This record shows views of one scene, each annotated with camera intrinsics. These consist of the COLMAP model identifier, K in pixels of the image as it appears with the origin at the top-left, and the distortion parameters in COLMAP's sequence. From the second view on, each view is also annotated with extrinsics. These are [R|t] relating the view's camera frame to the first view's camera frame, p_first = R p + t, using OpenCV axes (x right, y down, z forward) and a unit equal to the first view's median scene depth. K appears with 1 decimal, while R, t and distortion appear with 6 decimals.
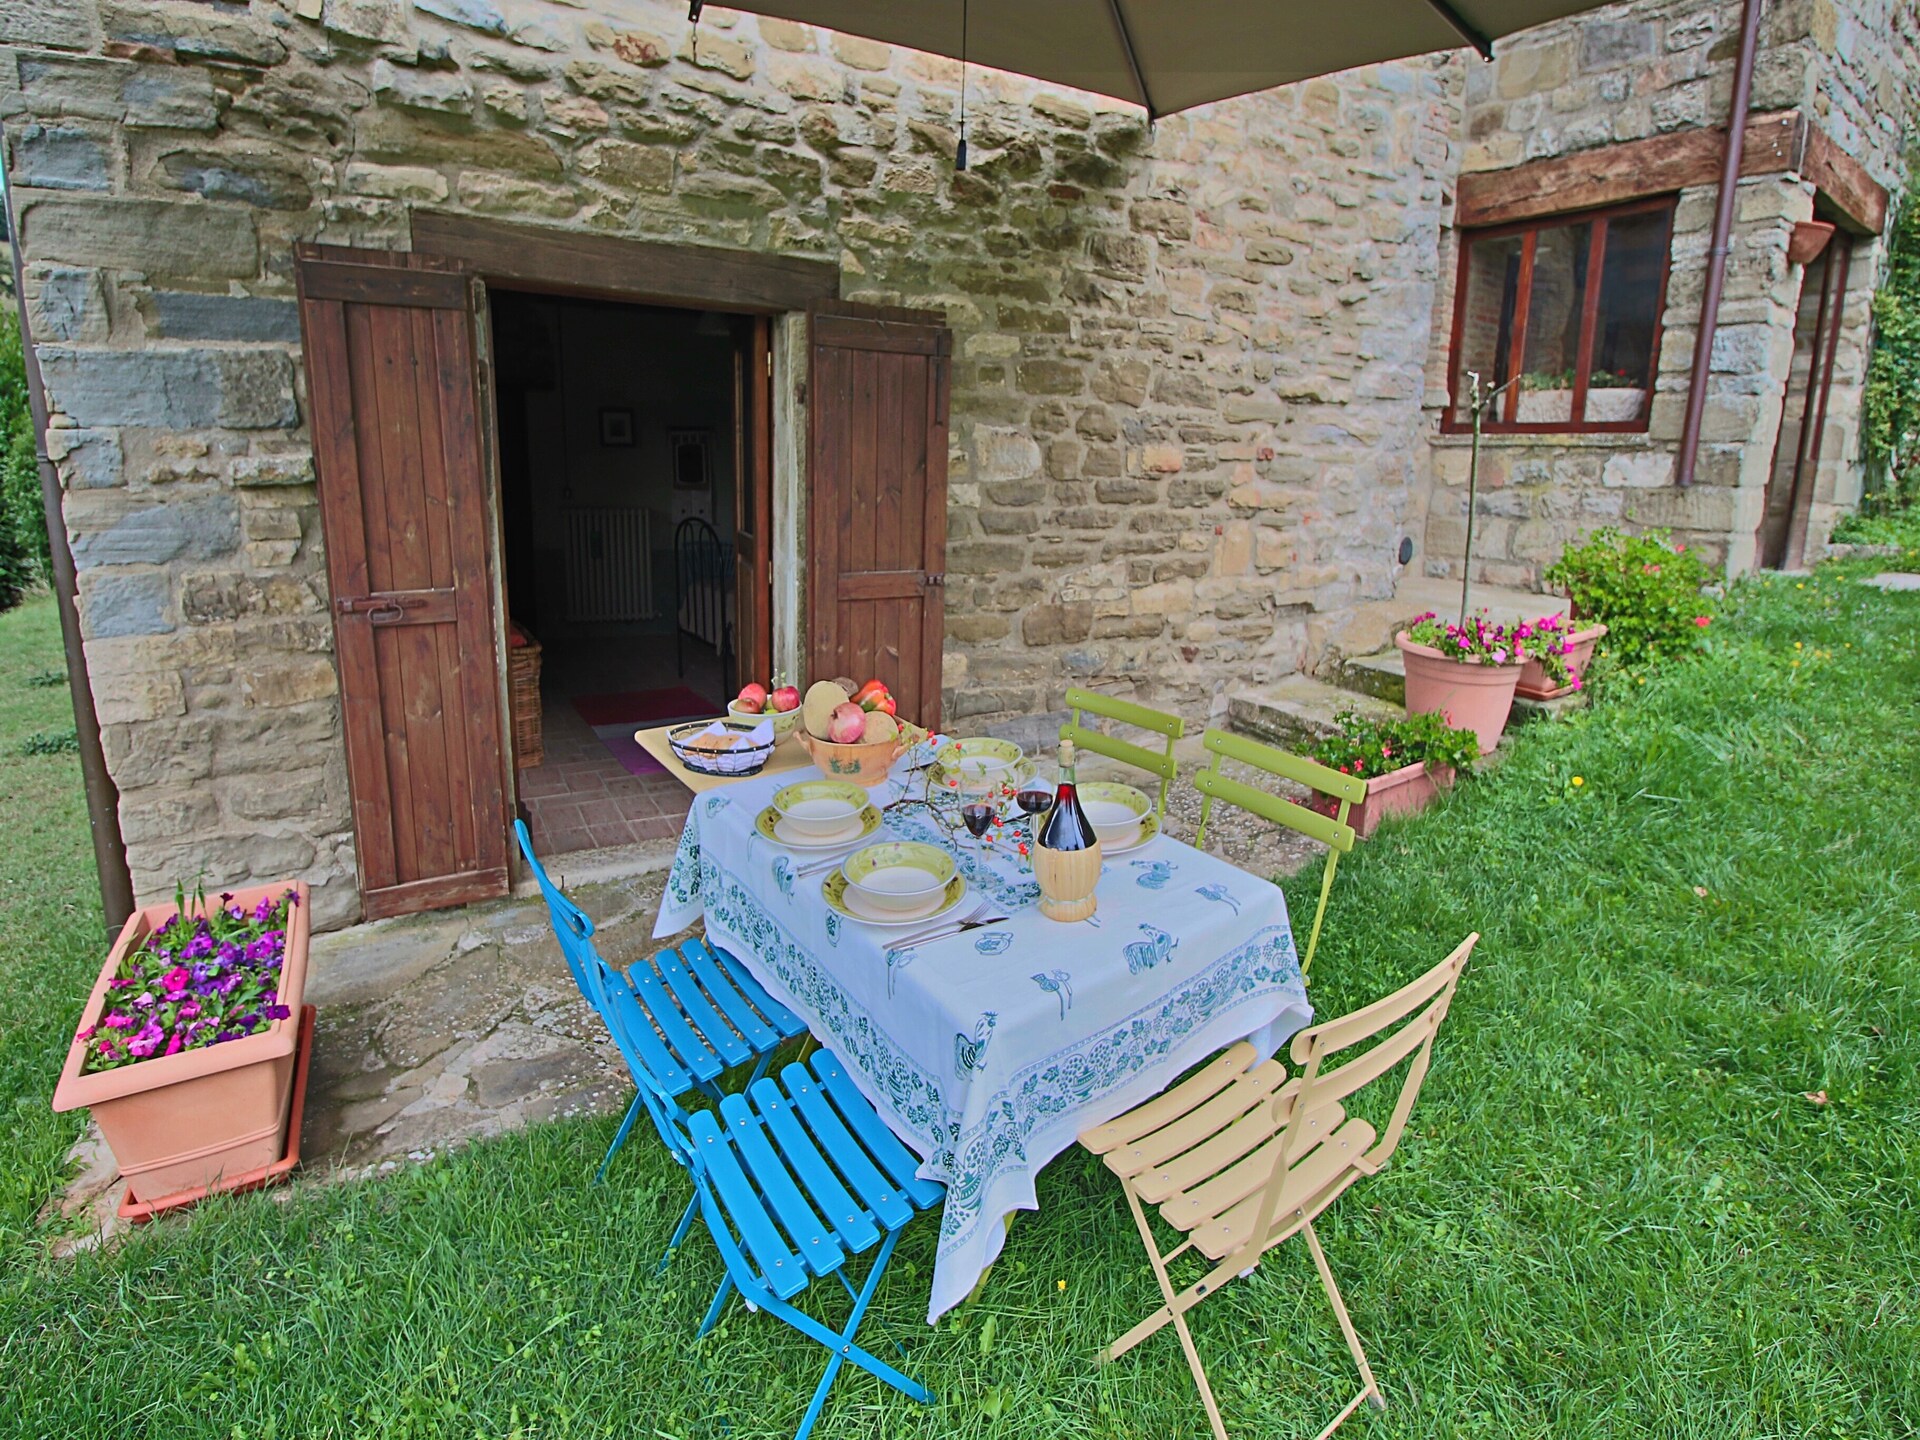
lens RADIAL K [[1184.5, 0, 910.9], [0, 1184.5, 683.4], [0, 0, 1]] dist [0.003238, -0.021543]
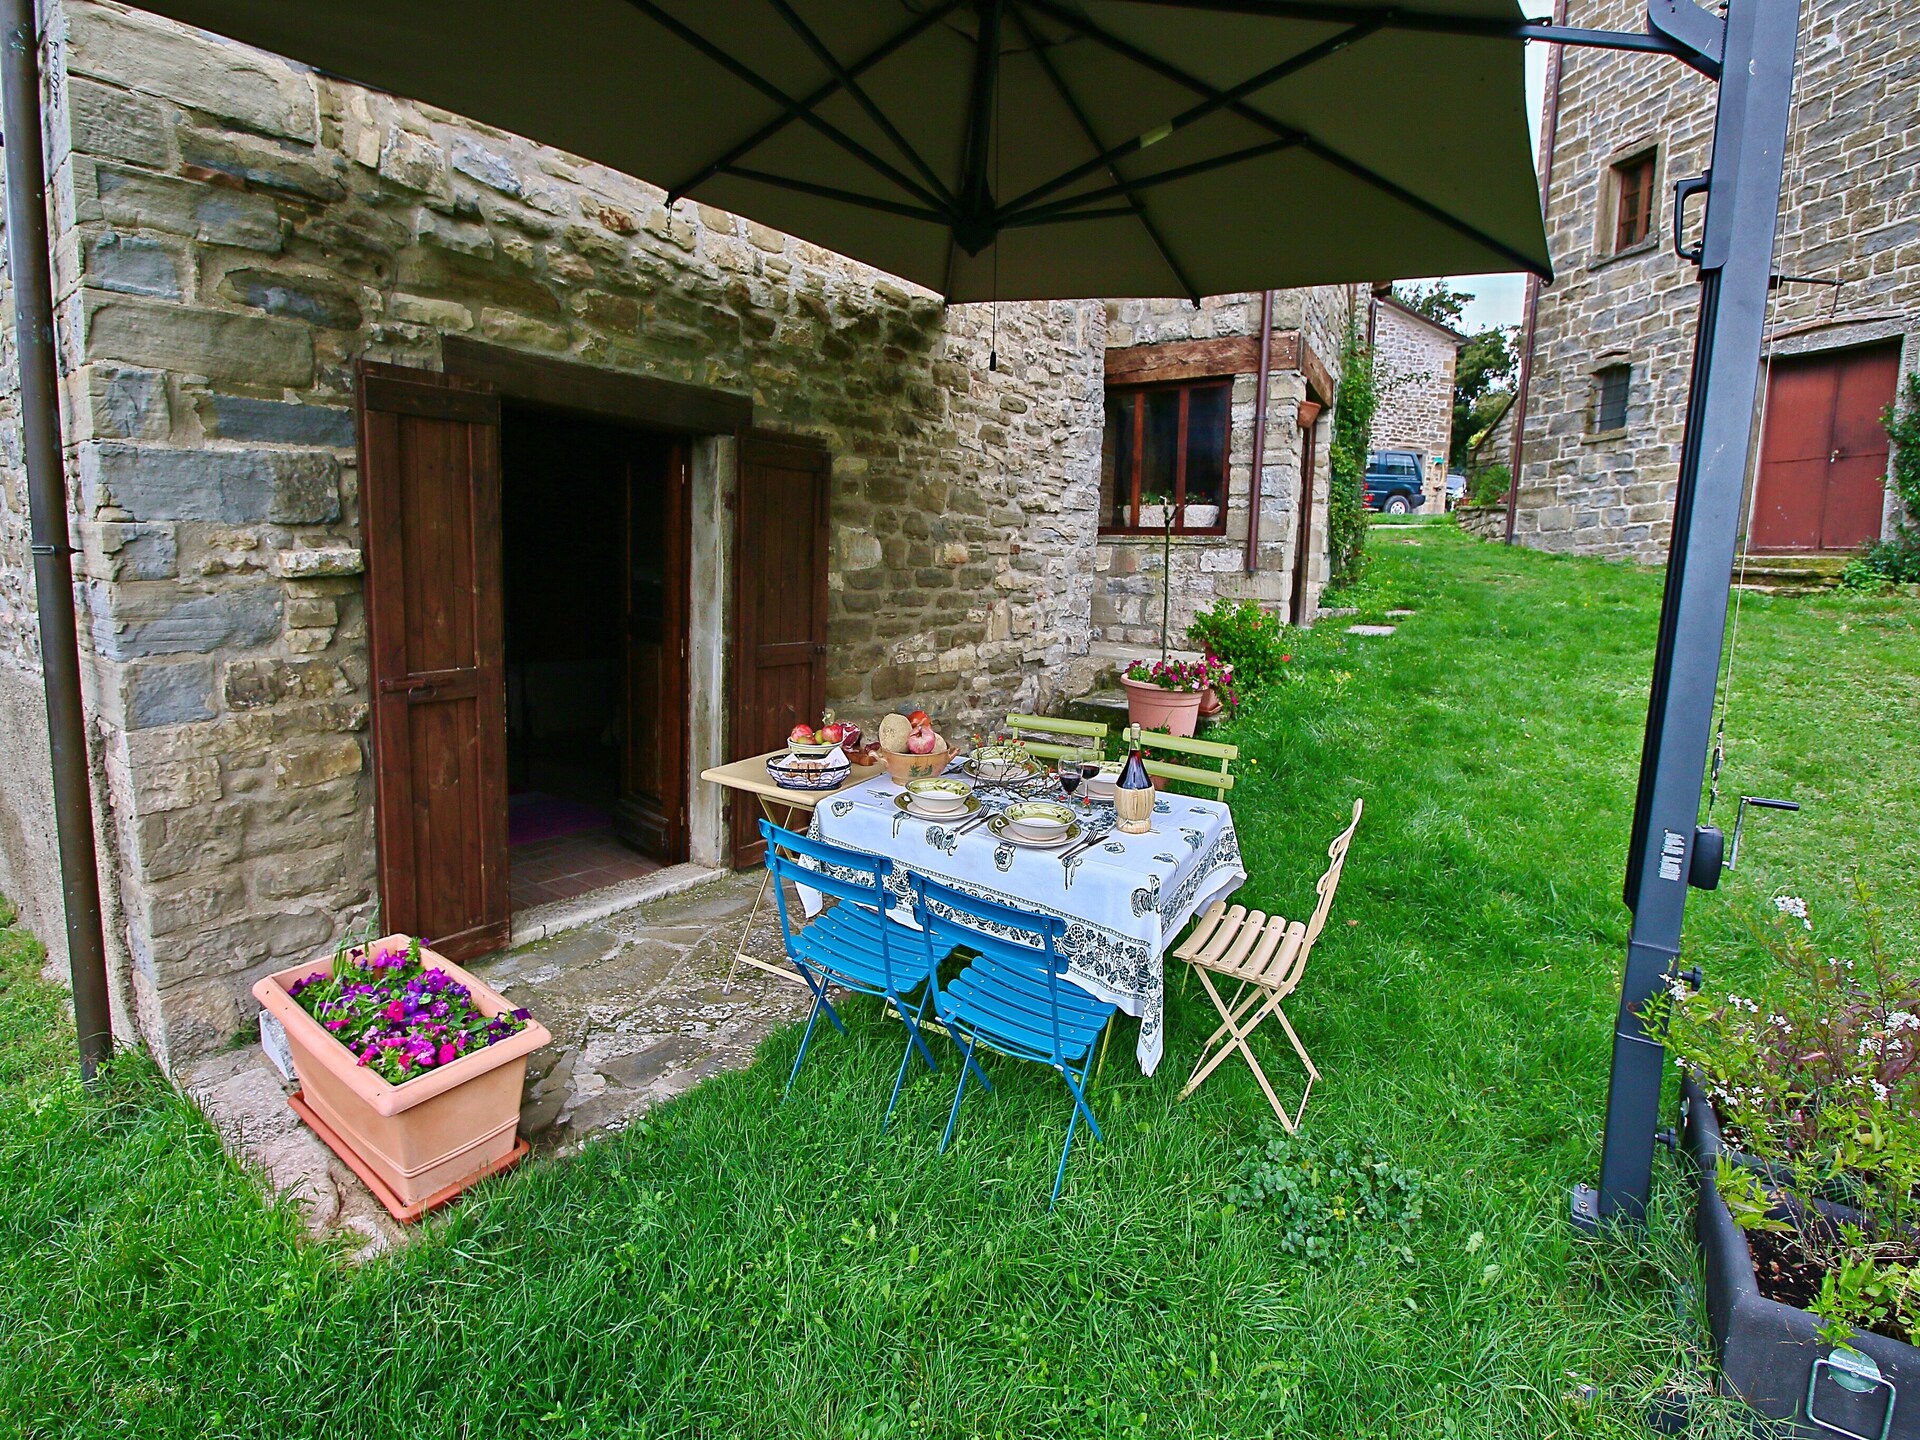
lens RADIAL K [[1281.9, 0, 955.1], [0, 1281.9, 694.0], [0, 0, 1]] dist [0.016179, -0.023717]
pose [[0.873359, -0.051575, 0.484339, -0.579463], [0.087016, 0.994902, -0.050966, 0.046409], [-0.479242, 0.086657, 0.873394, -0.275037]]
